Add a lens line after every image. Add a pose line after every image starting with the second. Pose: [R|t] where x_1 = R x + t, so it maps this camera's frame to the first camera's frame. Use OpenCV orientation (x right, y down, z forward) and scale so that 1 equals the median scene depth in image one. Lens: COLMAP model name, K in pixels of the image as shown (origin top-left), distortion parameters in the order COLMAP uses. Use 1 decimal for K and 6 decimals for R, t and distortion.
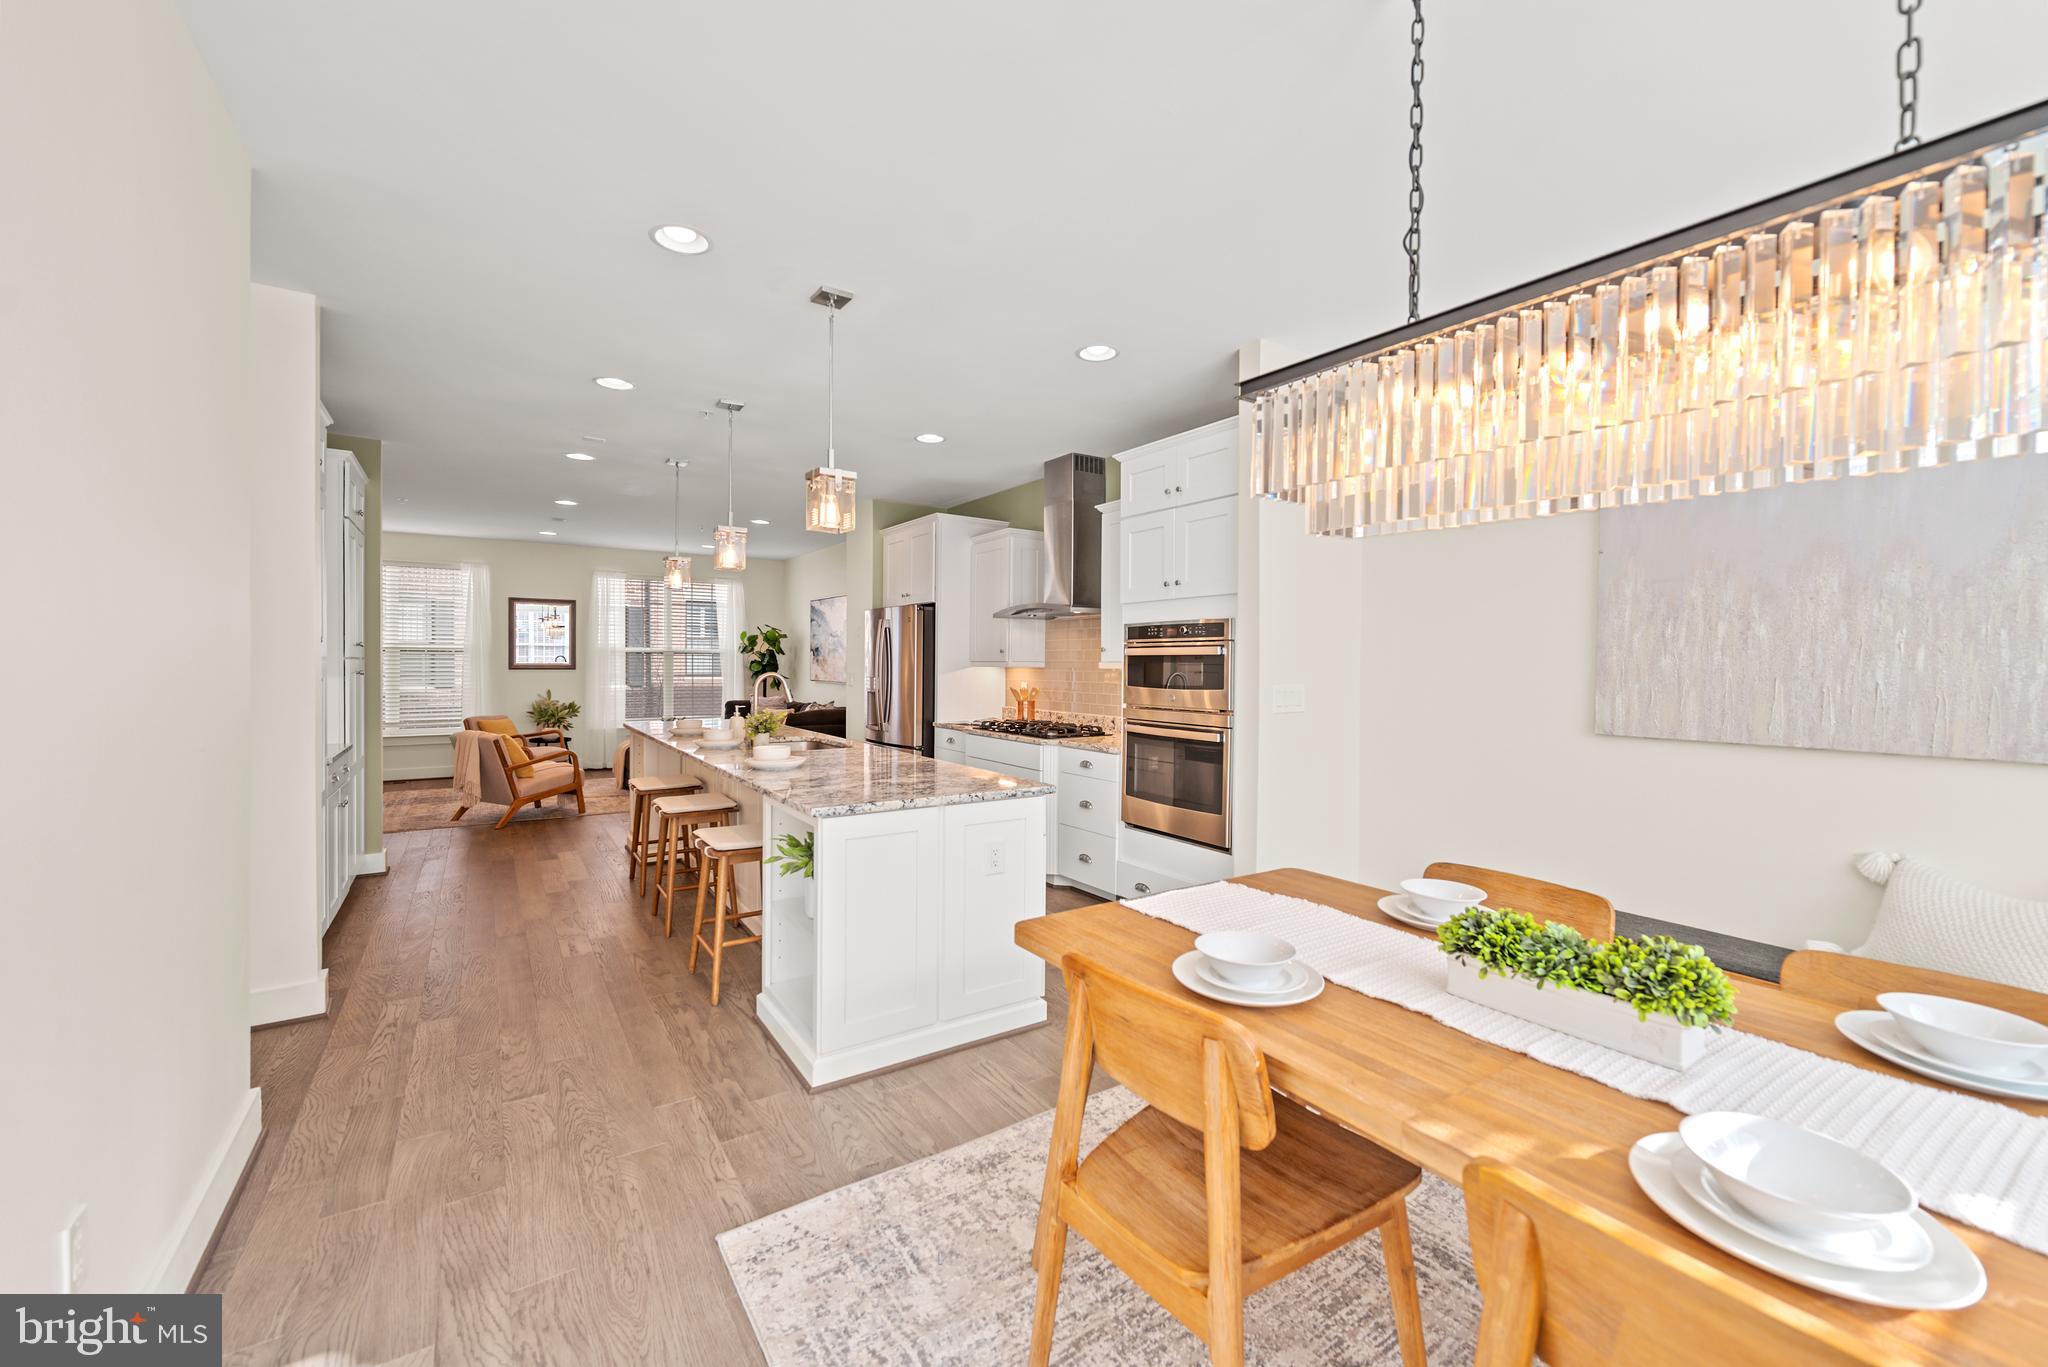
lens RADIAL K [[820.8, 0, 1024.0], [0, 820.8, 683.5], [0, 0, 1]] dist [-0.000097, -0.000038]
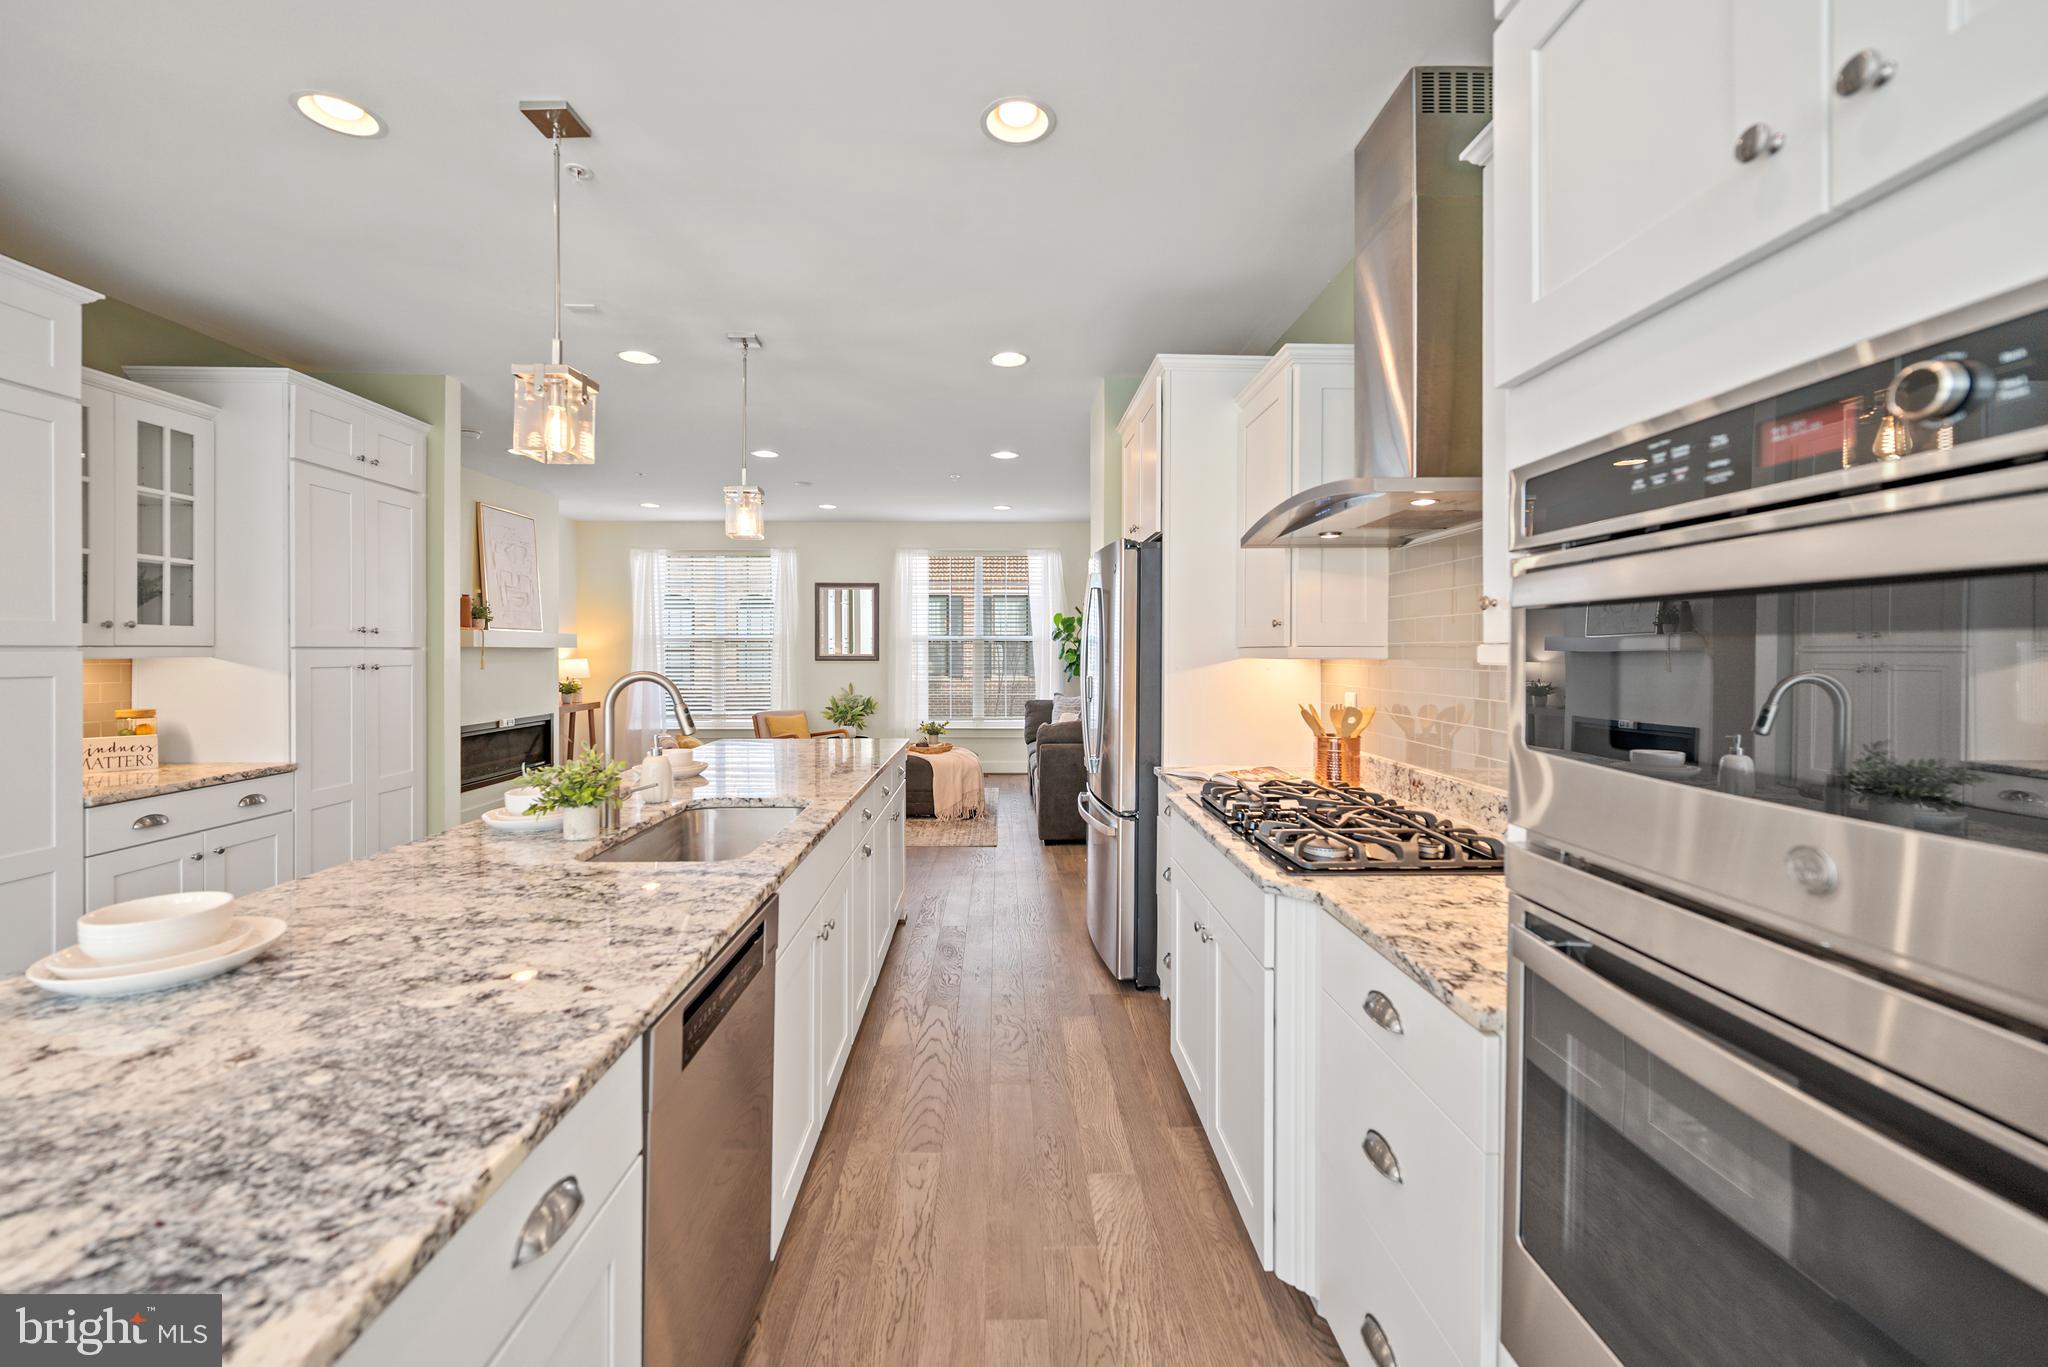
lens RADIAL K [[818.5, 0, 1020.8], [0, 818.5, 657.7], [0, 0, 1]] dist [-0.000383, -0.000122]
pose [[0.842327, -0.000904, -0.538967, 0.094957], [-0.009952, 0.999802, -0.017231, -0.011203], [0.538875, 0.019878, 0.842151, 0.539654]]
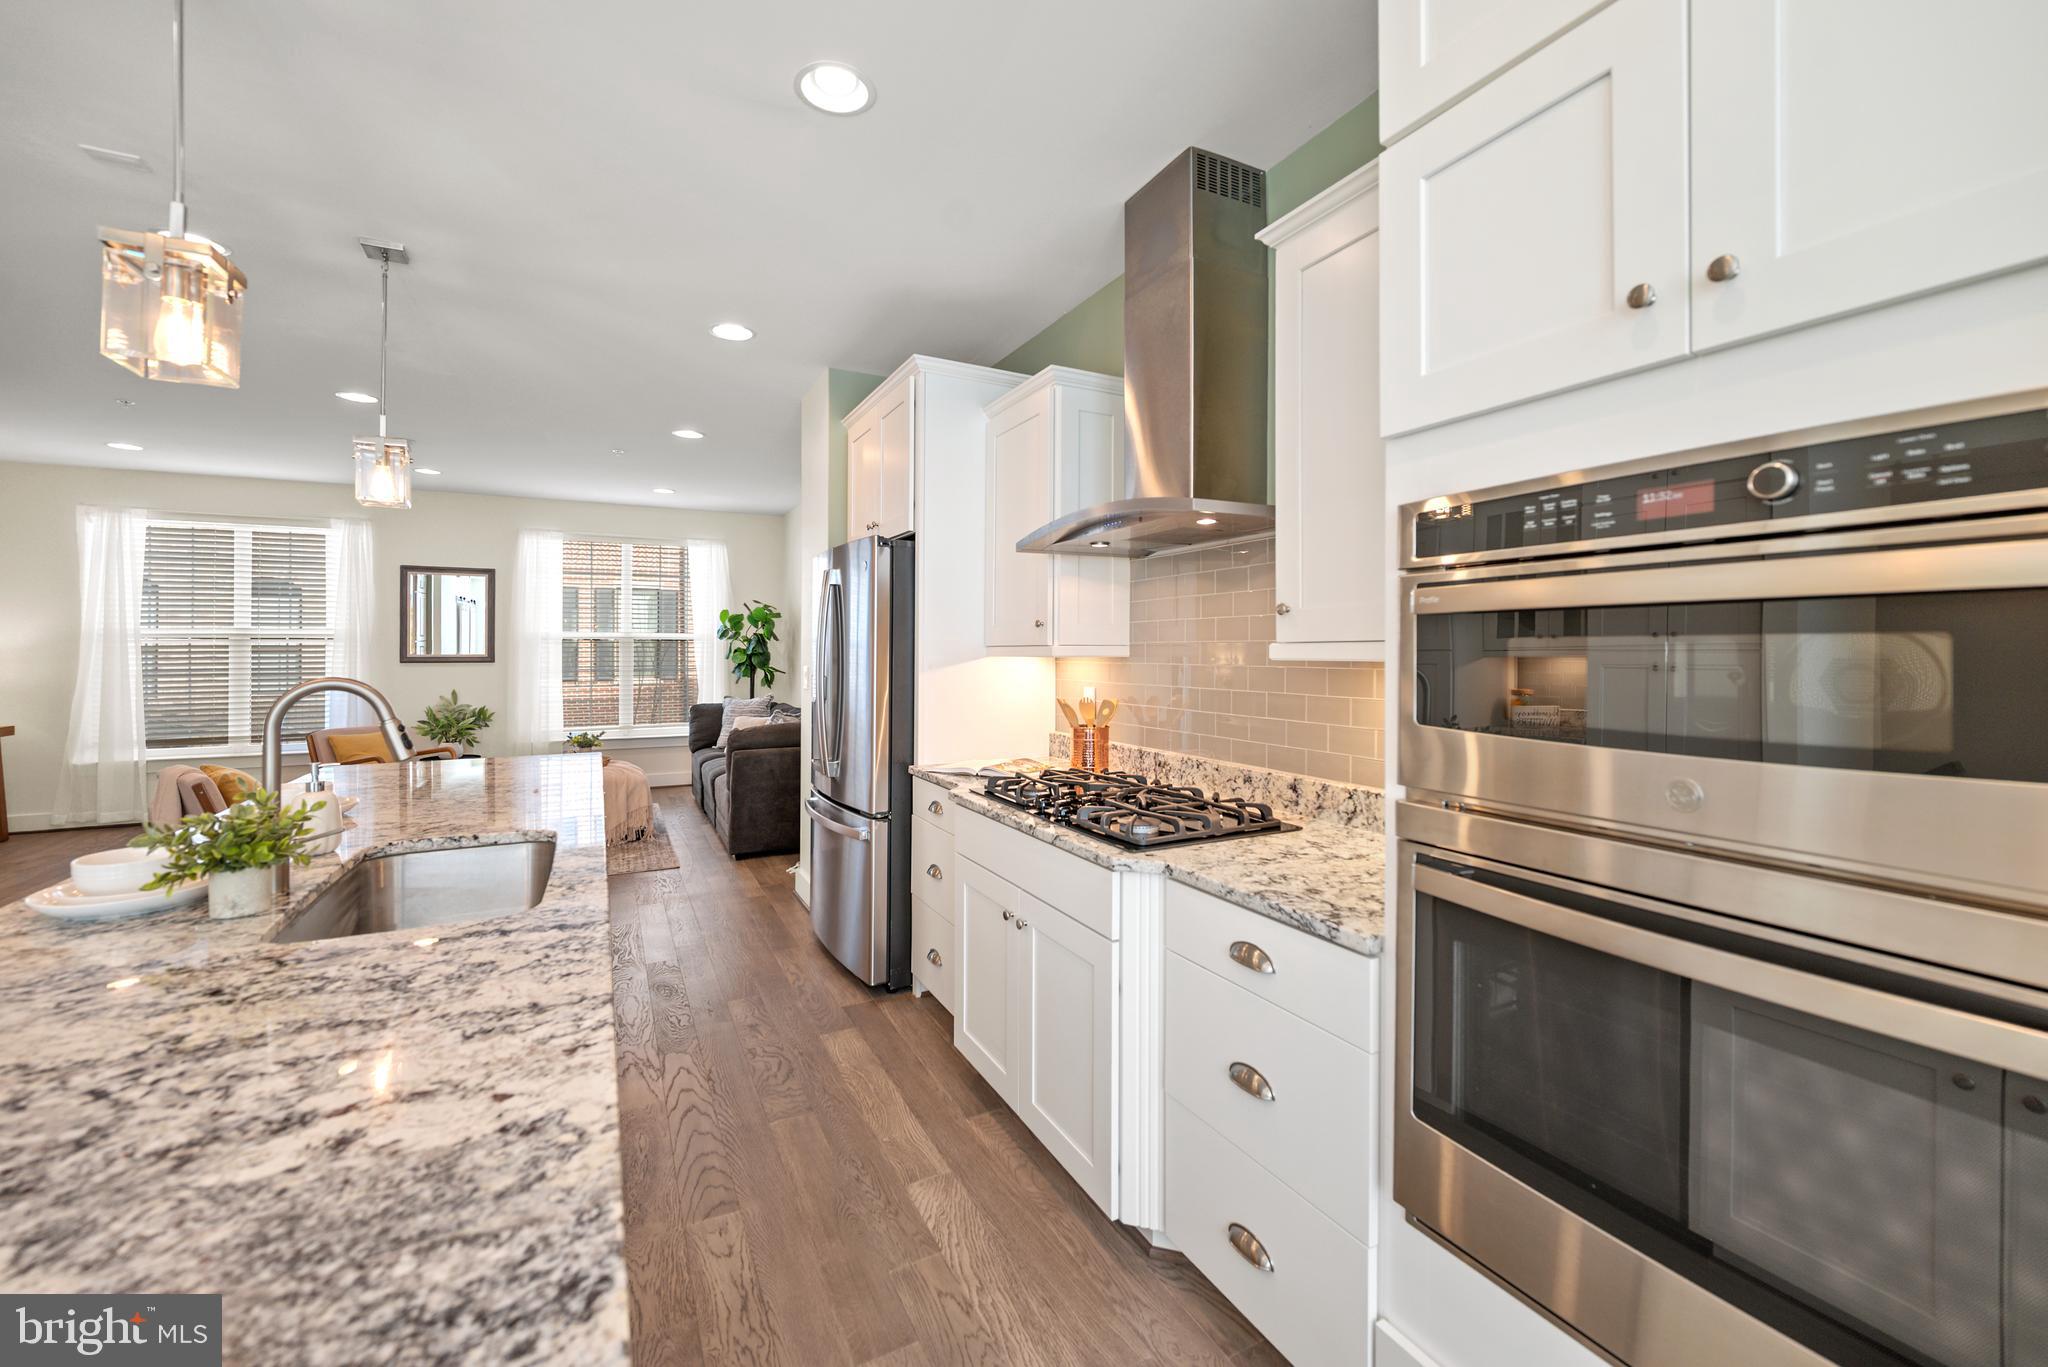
lens RADIAL K [[820.2, 0, 1027.3], [0, 820.2, 651.9], [0, 0, 1]] dist [-0.001560, 0.000352]
pose [[0.993661, -0.006728, -0.112216, 0.019534], [0.003942, 0.999679, -0.025031, -0.010547], [0.112348, 0.024430, 0.993369, 0.514440]]
